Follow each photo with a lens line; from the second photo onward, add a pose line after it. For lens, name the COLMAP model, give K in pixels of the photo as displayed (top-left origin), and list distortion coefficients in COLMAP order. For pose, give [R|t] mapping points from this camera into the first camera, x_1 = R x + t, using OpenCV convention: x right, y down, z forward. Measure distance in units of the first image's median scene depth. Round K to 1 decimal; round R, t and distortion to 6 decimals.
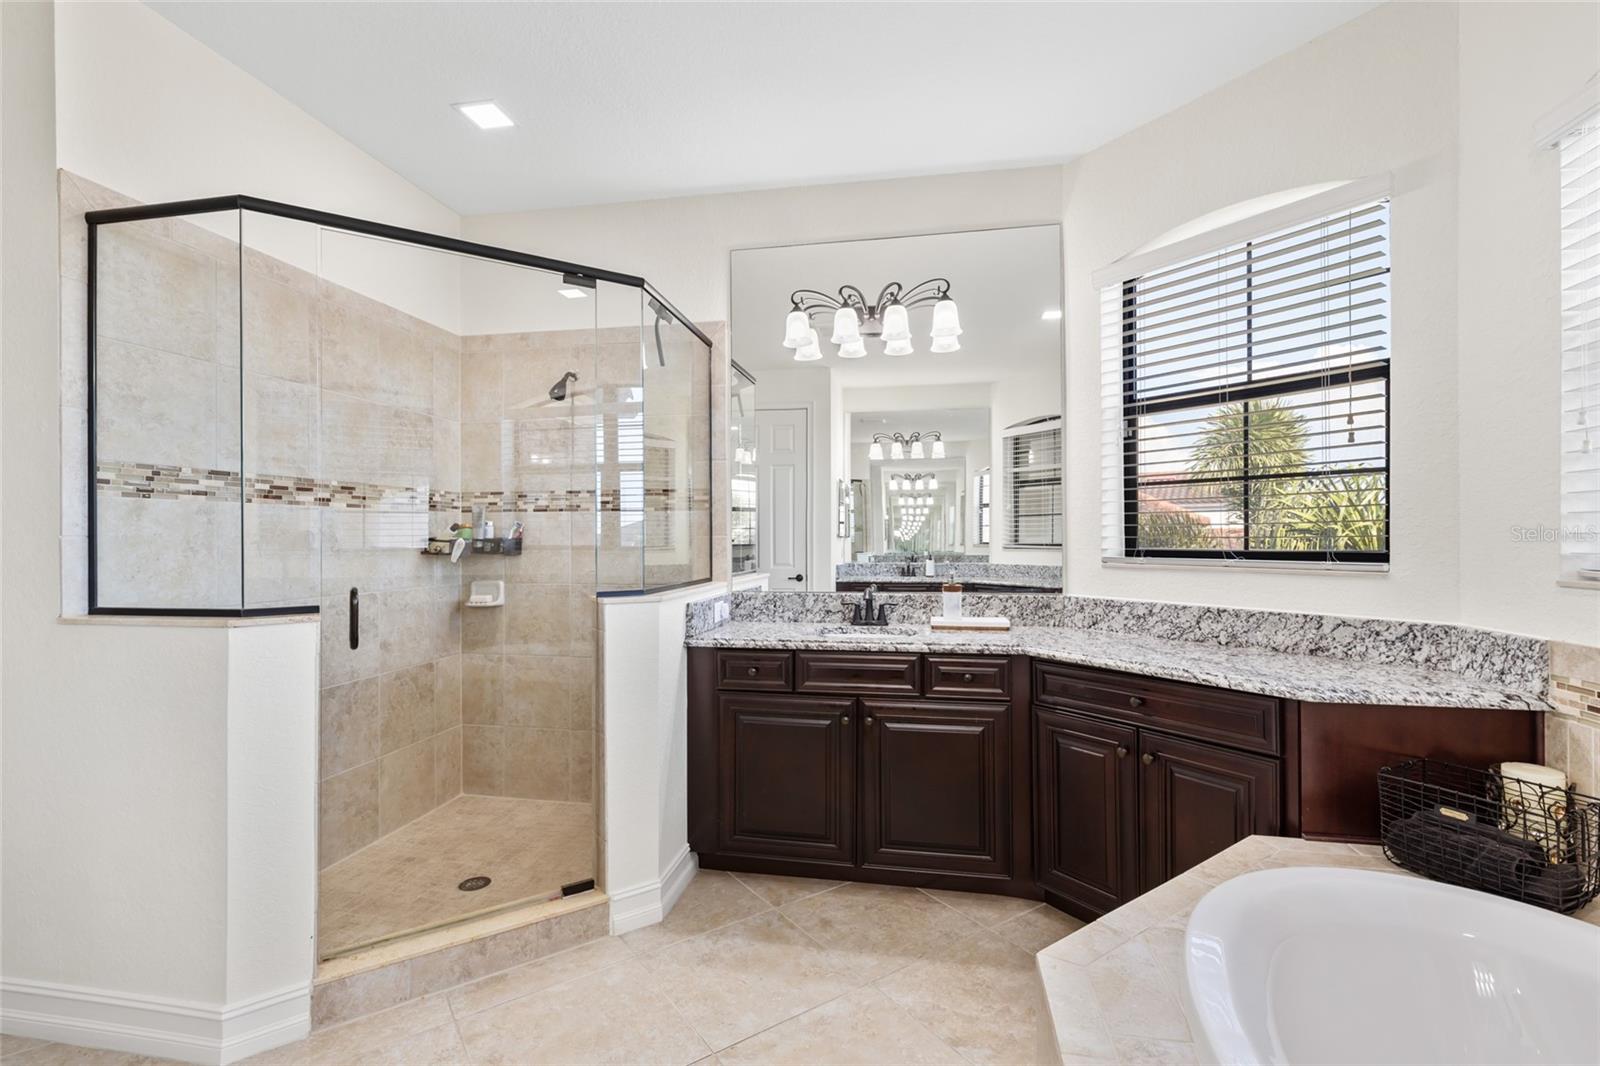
lens RADIAL K [[717.5, 0, 802.1], [0, 717.5, 539.4], [0, 0, 1]] dist [-0.000507, -0.000069]
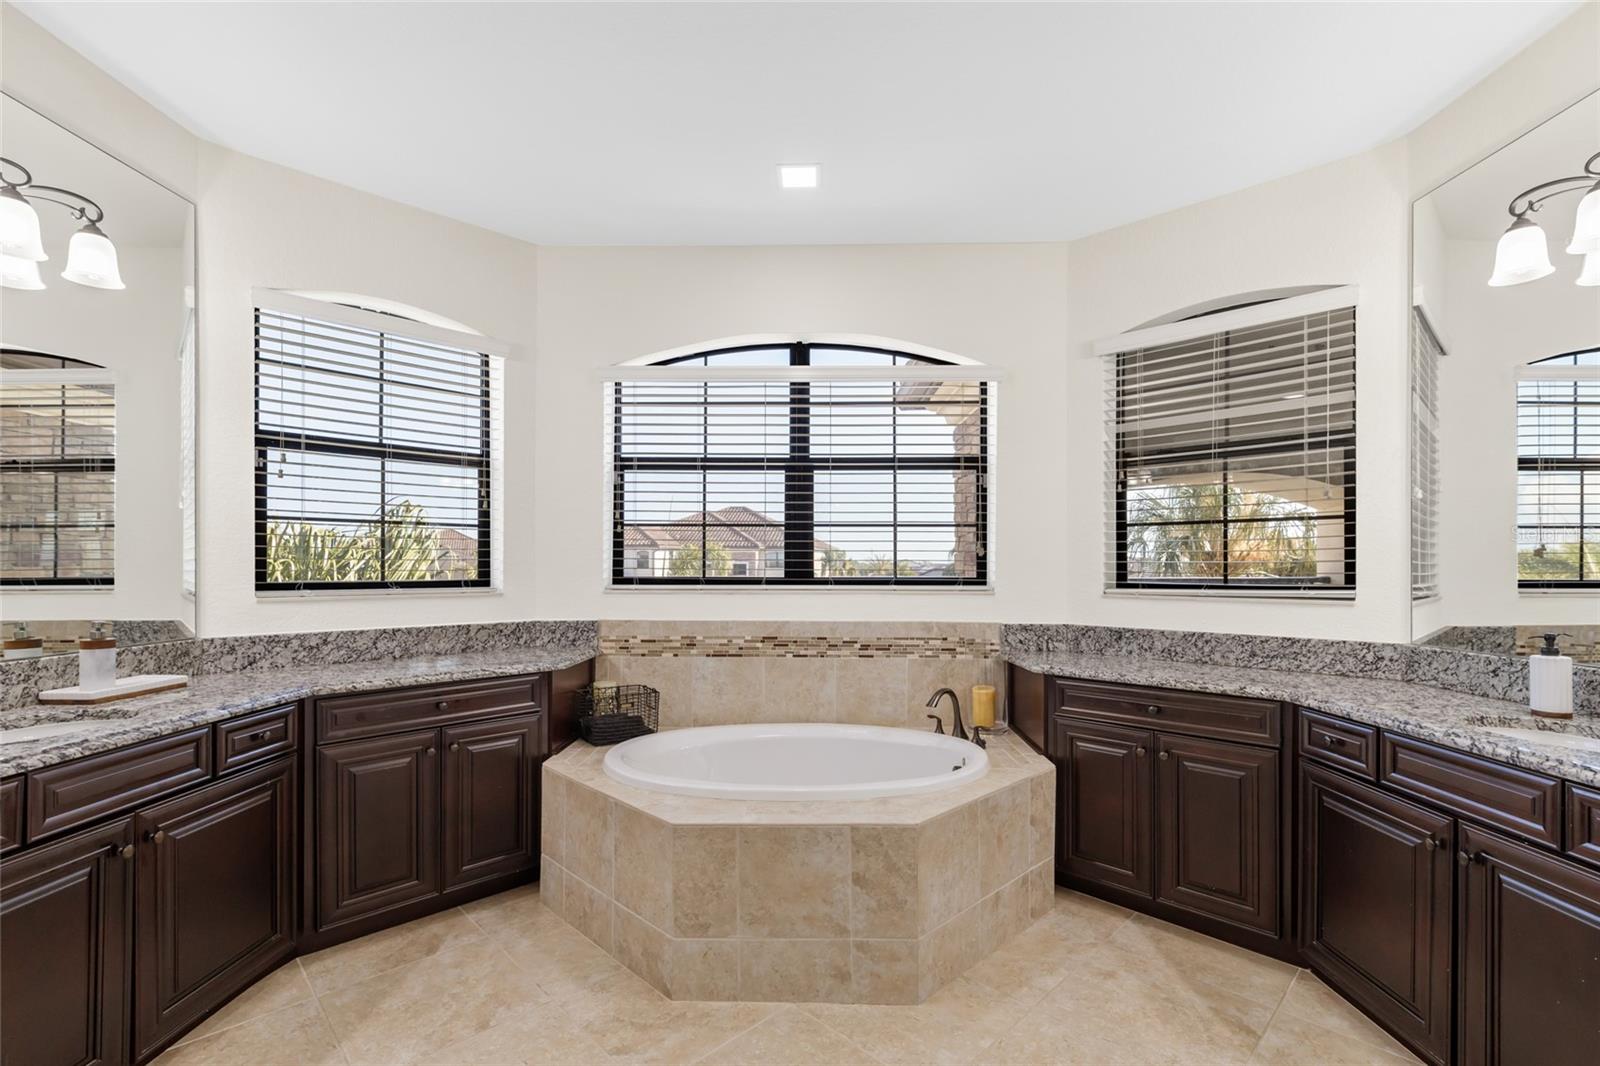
lens RADIAL K [[687.1, 0, 792.8], [0, 687.1, 559.9], [0, 0, 1]] dist [0.004272, -0.000183]
pose [[-0.179418, 0.013482, 0.983681, -0.636068], [-0.000022, 0.999906, -0.013708, -0.005601], [-0.983773, -0.002481, -0.179401, 0.489484]]
